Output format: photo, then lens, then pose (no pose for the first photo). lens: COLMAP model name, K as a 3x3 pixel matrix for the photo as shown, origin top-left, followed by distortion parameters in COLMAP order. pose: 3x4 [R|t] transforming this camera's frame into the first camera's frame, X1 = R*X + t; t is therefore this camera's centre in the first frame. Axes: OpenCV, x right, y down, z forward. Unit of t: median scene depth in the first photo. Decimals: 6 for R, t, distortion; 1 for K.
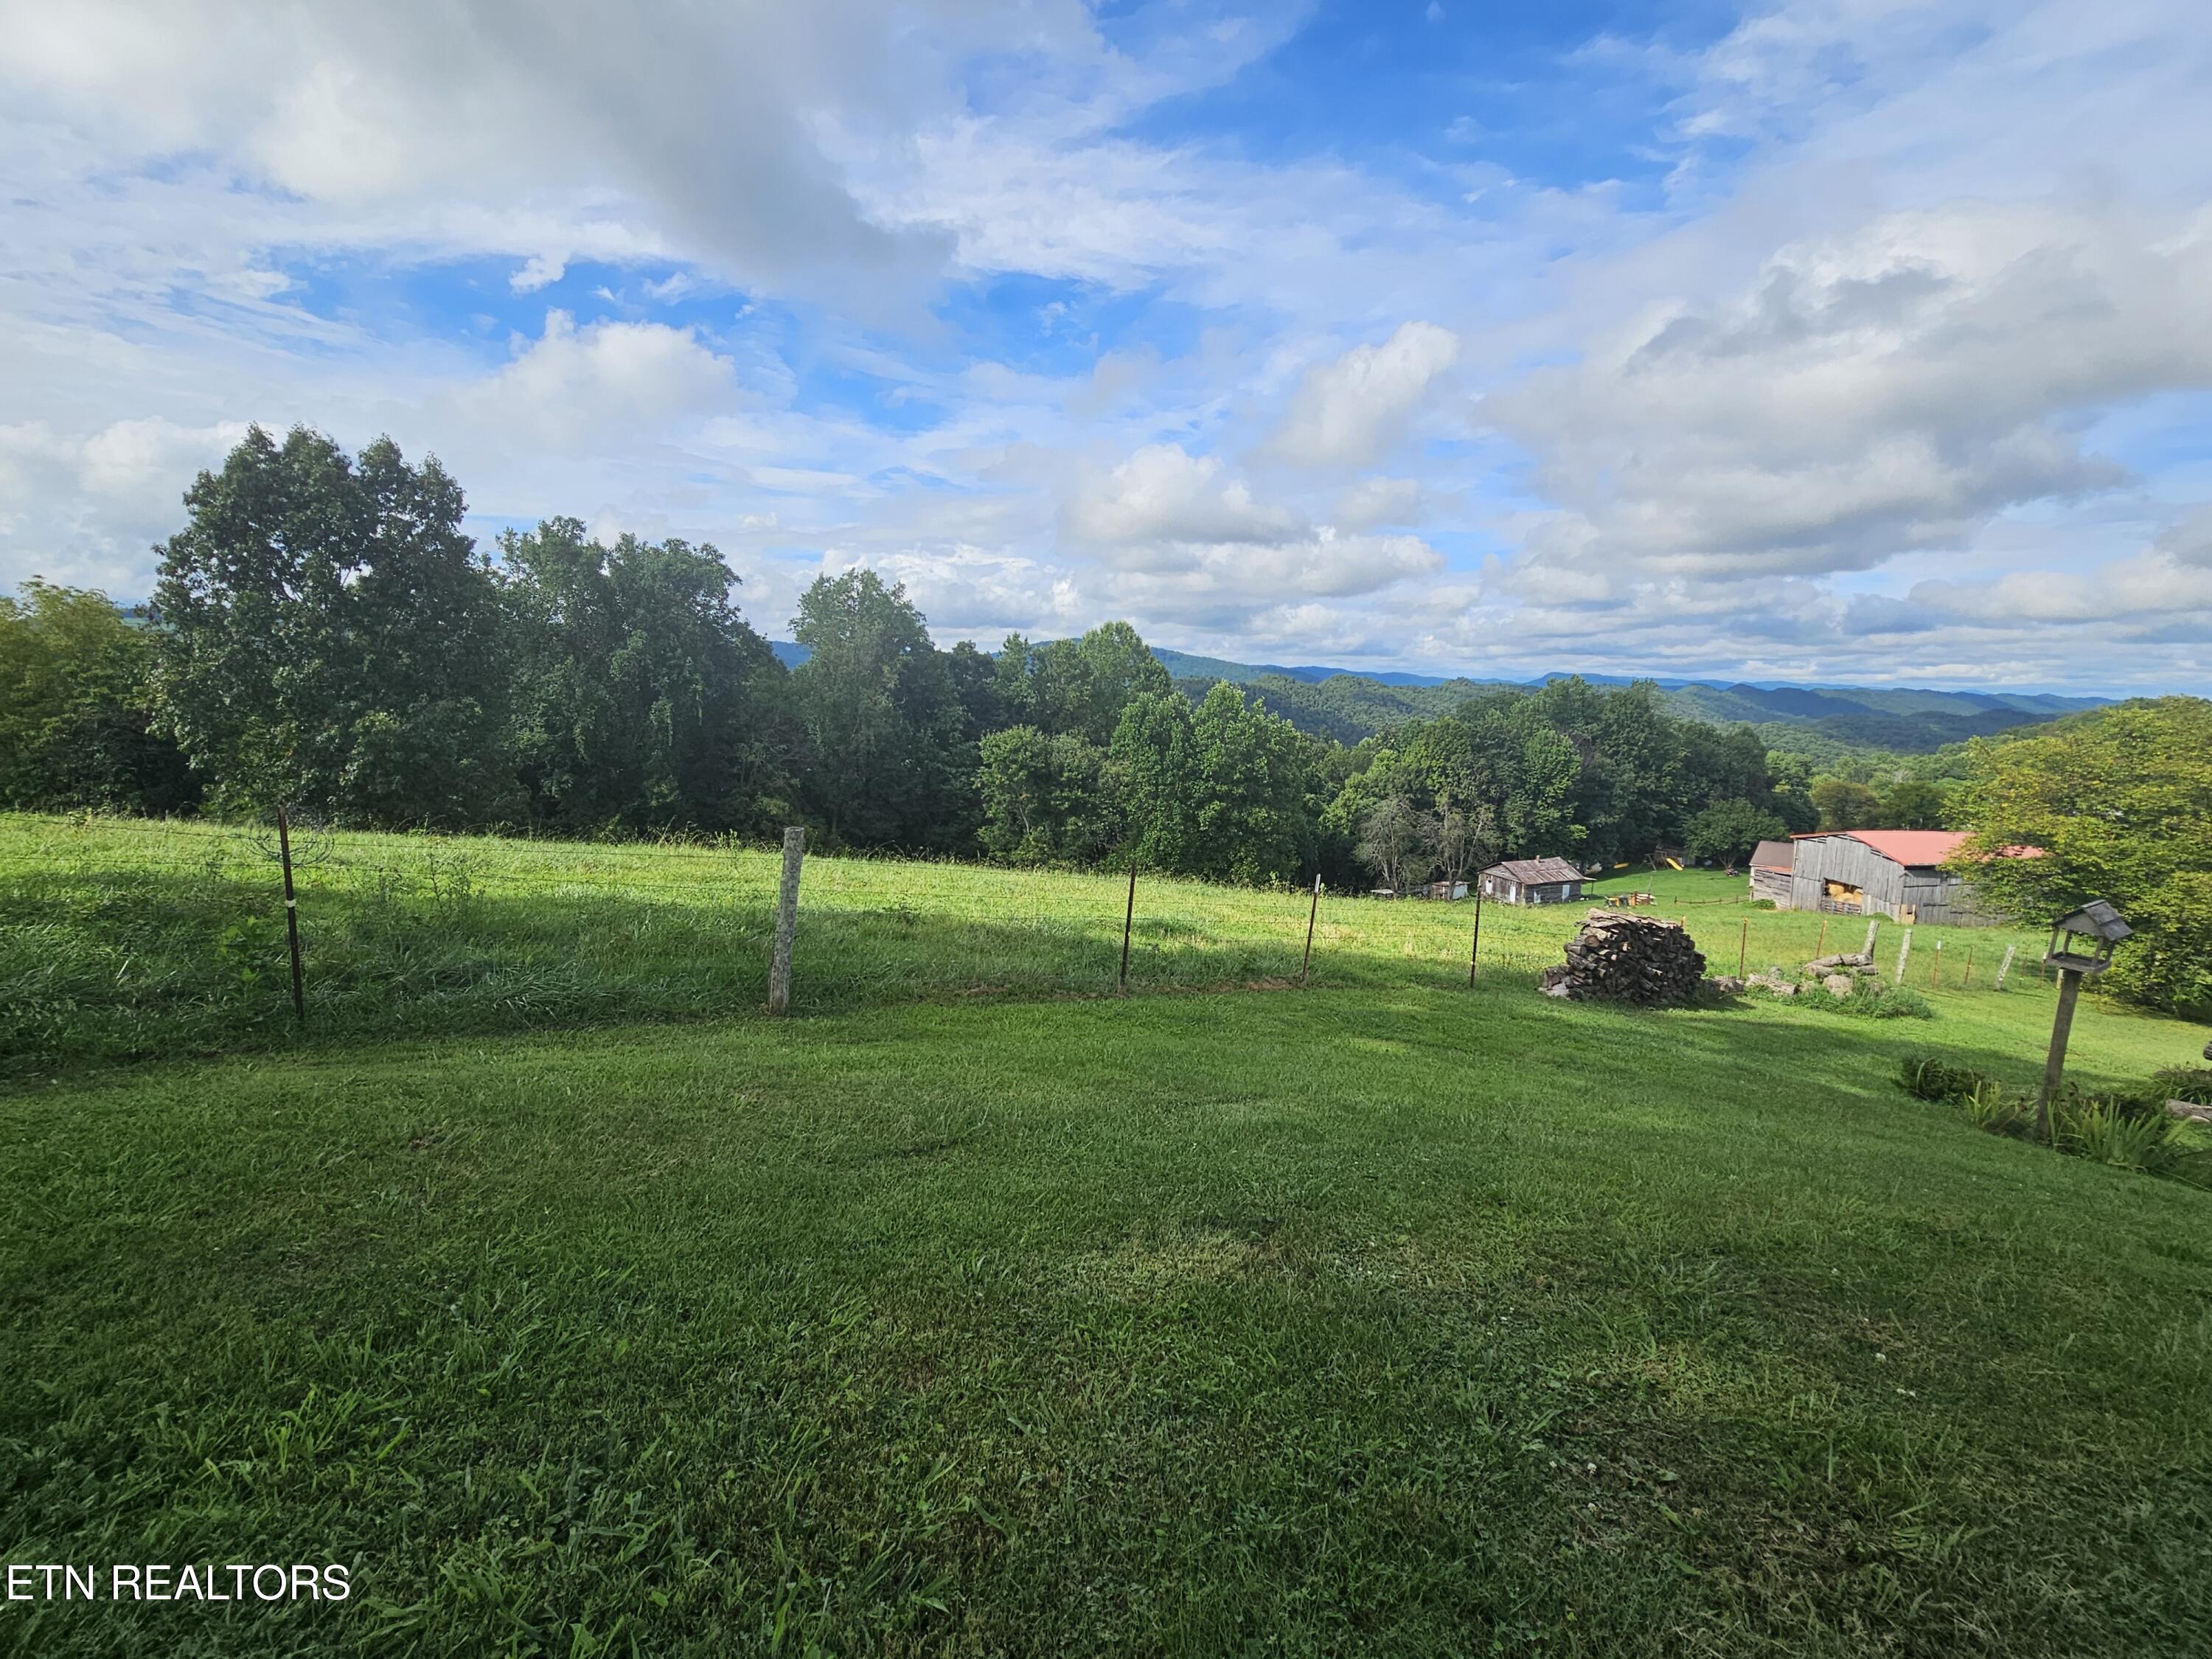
lens RADIAL K [[1017.0, 0, 1109.8], [0, 1017.0, 836.3], [0, 0, 1]] dist [-0.002592, -0.000191]
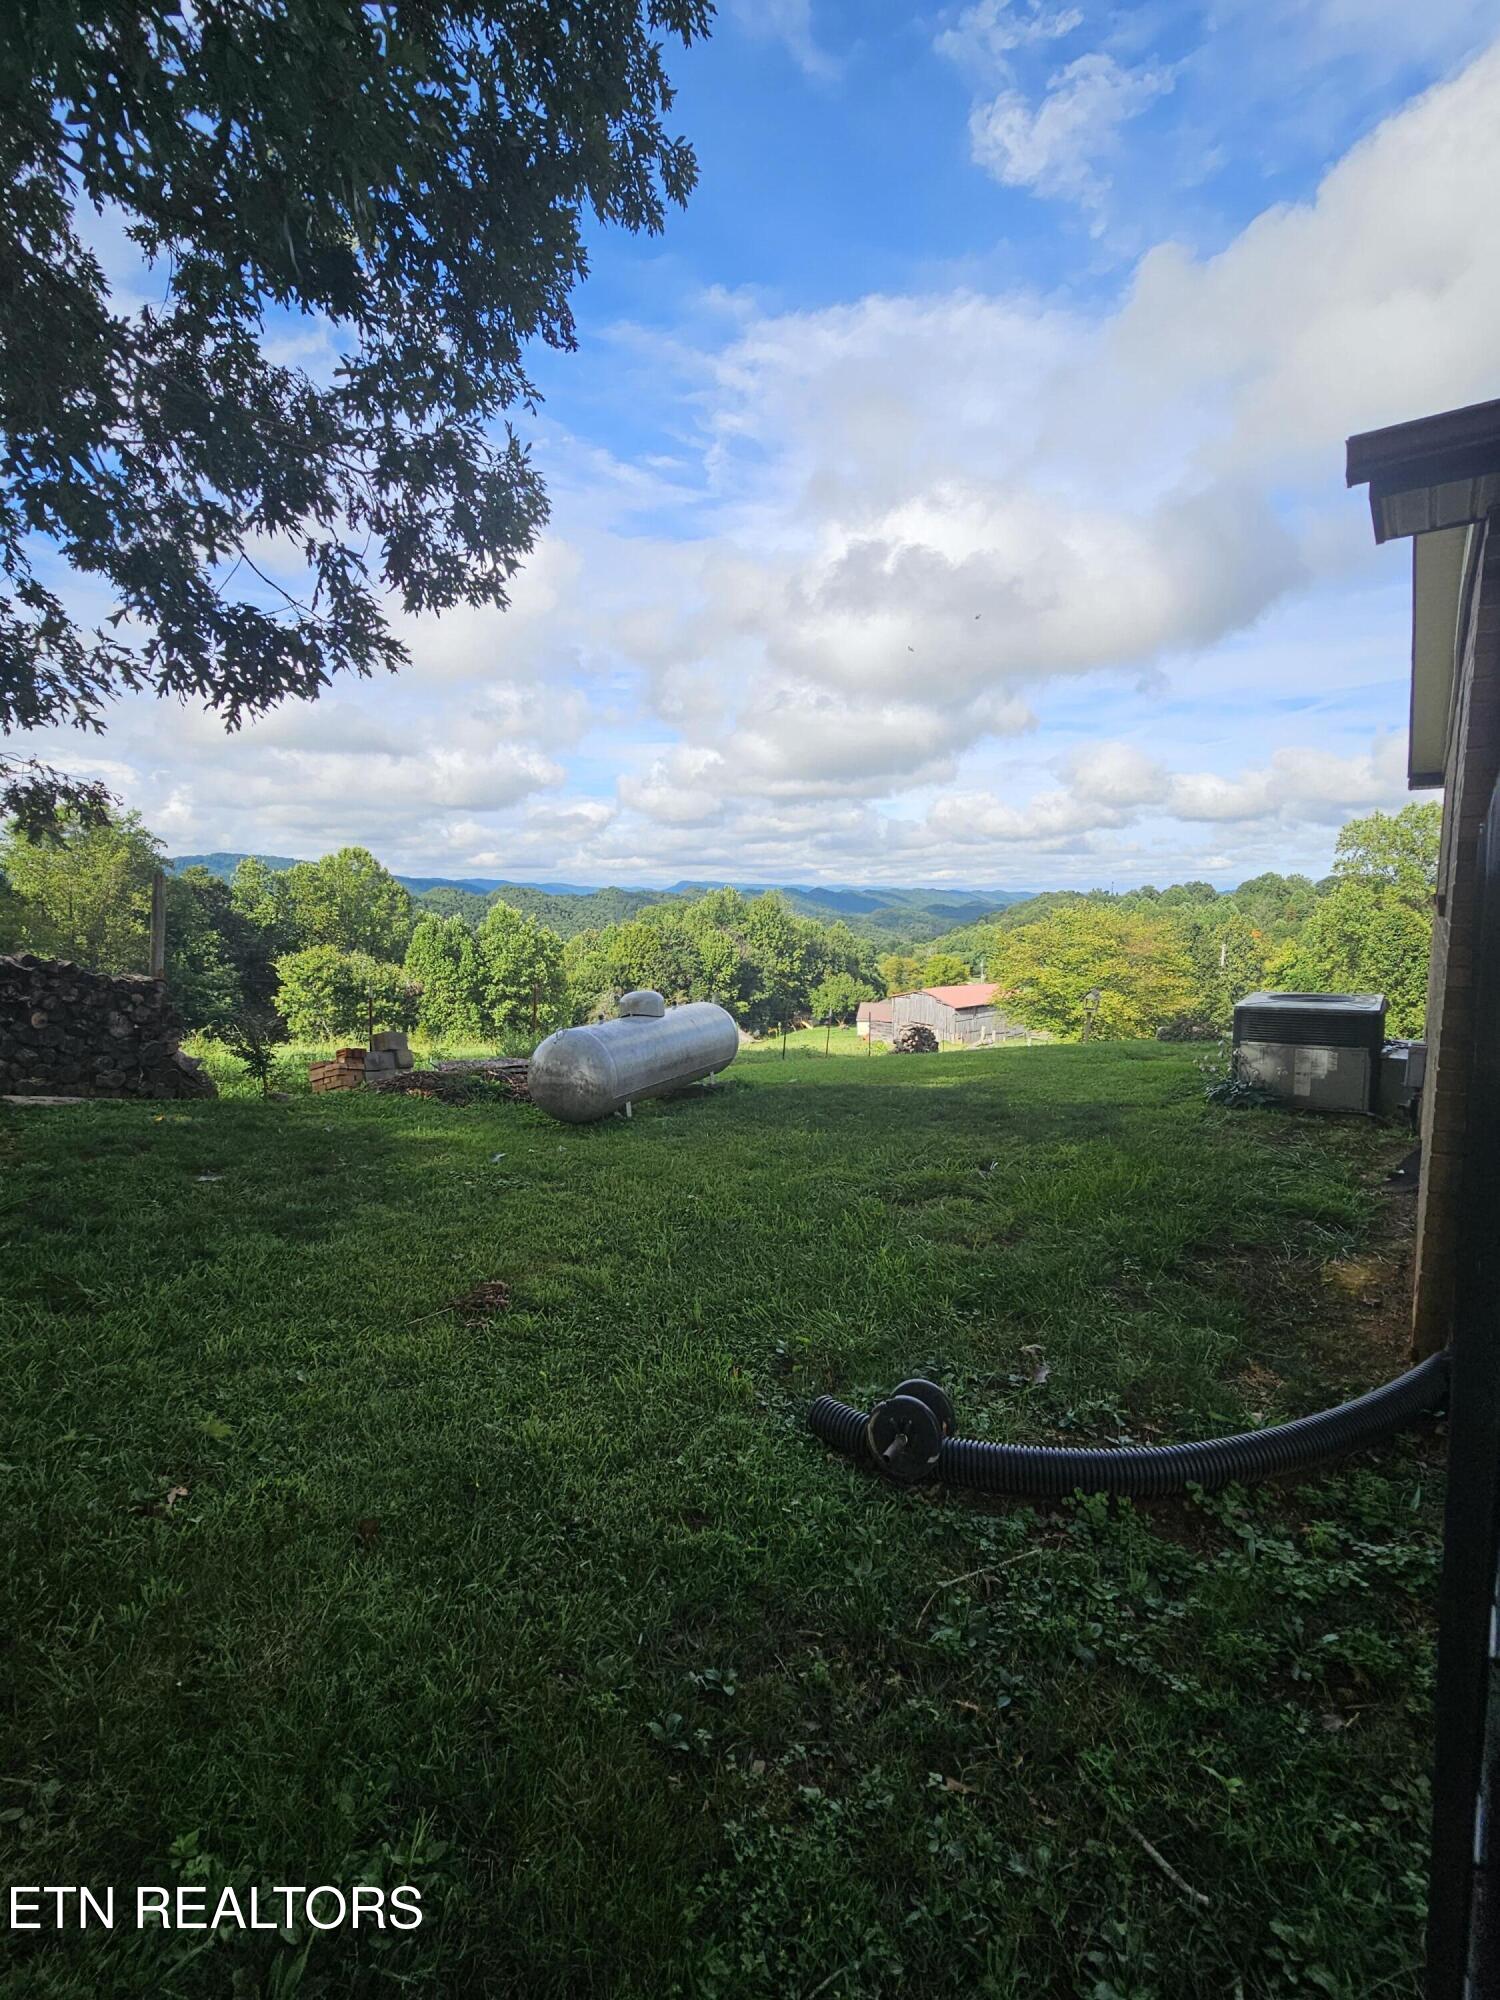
lens RADIAL K [[987.8, 0, 748.2], [0, 987.8, 997.6], [0, 0, 1]] dist [0.000095, -0.000035]
pose [[0.876540, -0.073550, 0.475676, -0.135638], [0.092423, 0.995585, -0.016372, 0.004959], [-0.472372, 0.058314, 0.879468, -0.113576]]
